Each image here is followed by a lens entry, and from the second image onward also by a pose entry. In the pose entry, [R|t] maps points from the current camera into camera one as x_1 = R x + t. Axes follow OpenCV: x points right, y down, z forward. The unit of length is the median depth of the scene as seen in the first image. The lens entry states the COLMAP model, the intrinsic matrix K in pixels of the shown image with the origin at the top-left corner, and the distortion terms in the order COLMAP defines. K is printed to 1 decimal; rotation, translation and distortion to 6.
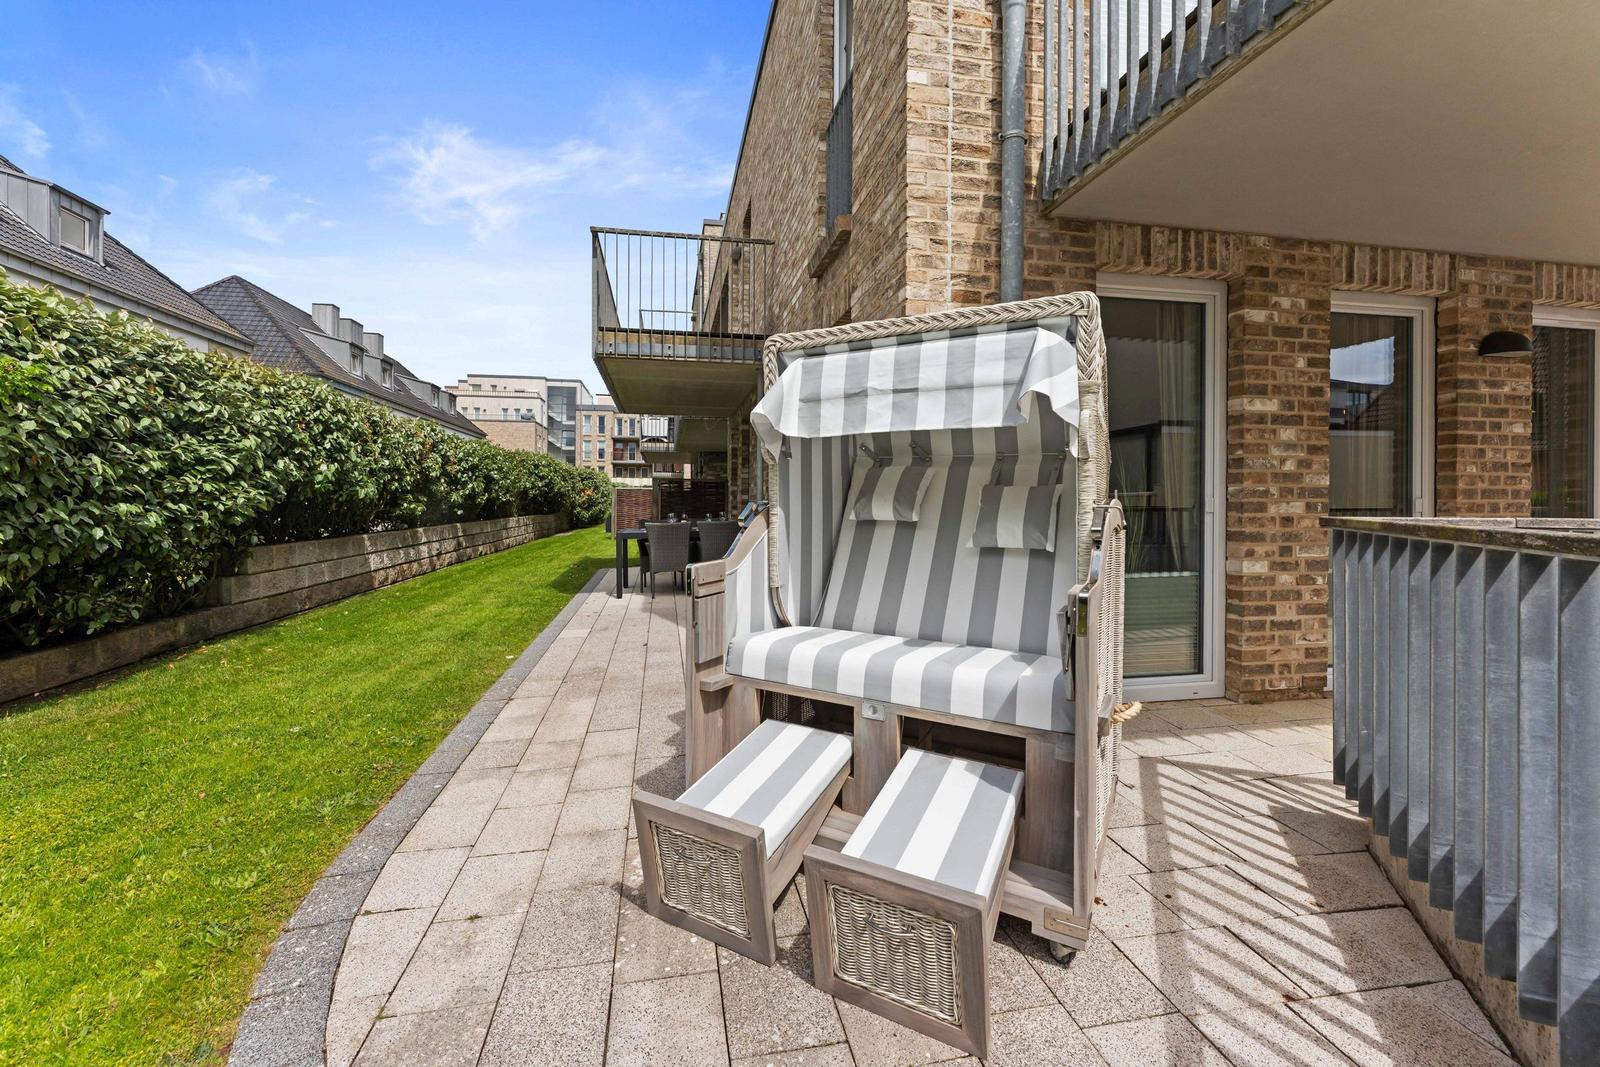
lens RADIAL K [[646.2, 0, 788.6], [0, 646.2, 502.3], [0, 0, 1]] dist [-0.003052, -0.000615]
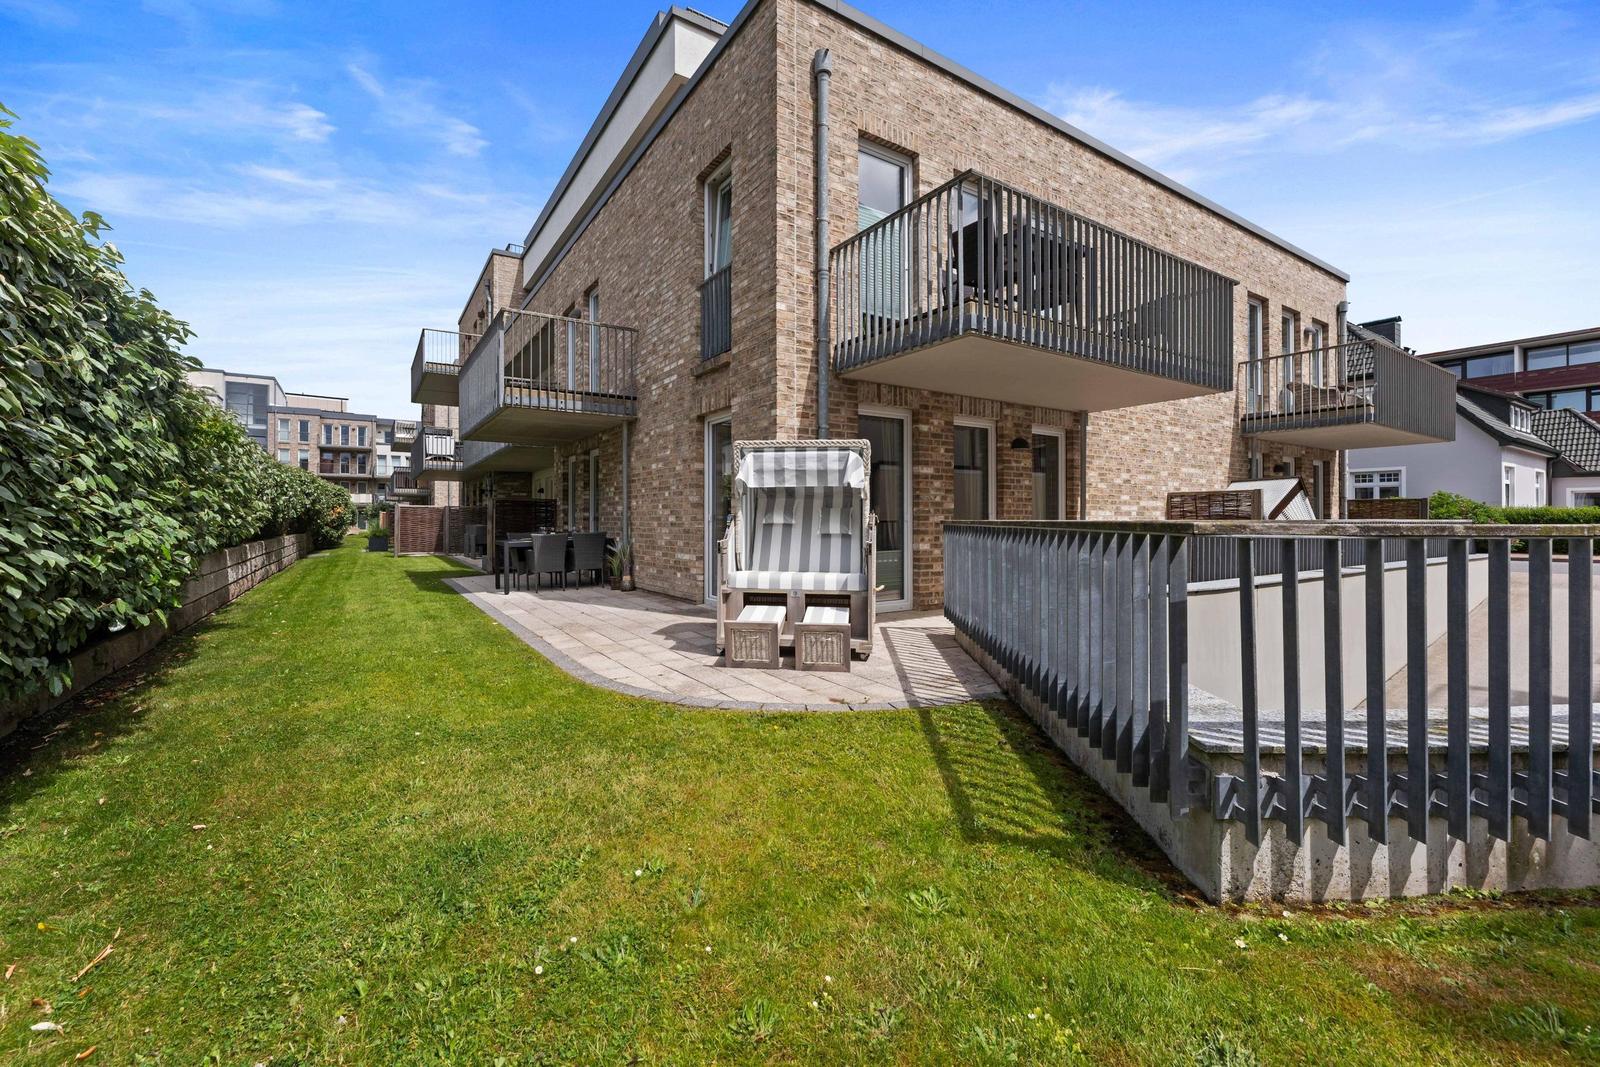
lens RADIAL K [[646.2, 0, 788.6], [0, 646.2, 502.3], [0, 0, 1]] dist [-0.003052, -0.000615]
pose [[0.924335, 0.007396, 0.381511, -0.506016], [0.003442, 0.999610, -0.027717, 0.012970], [-0.381567, 0.026933, 0.923949, -0.803003]]
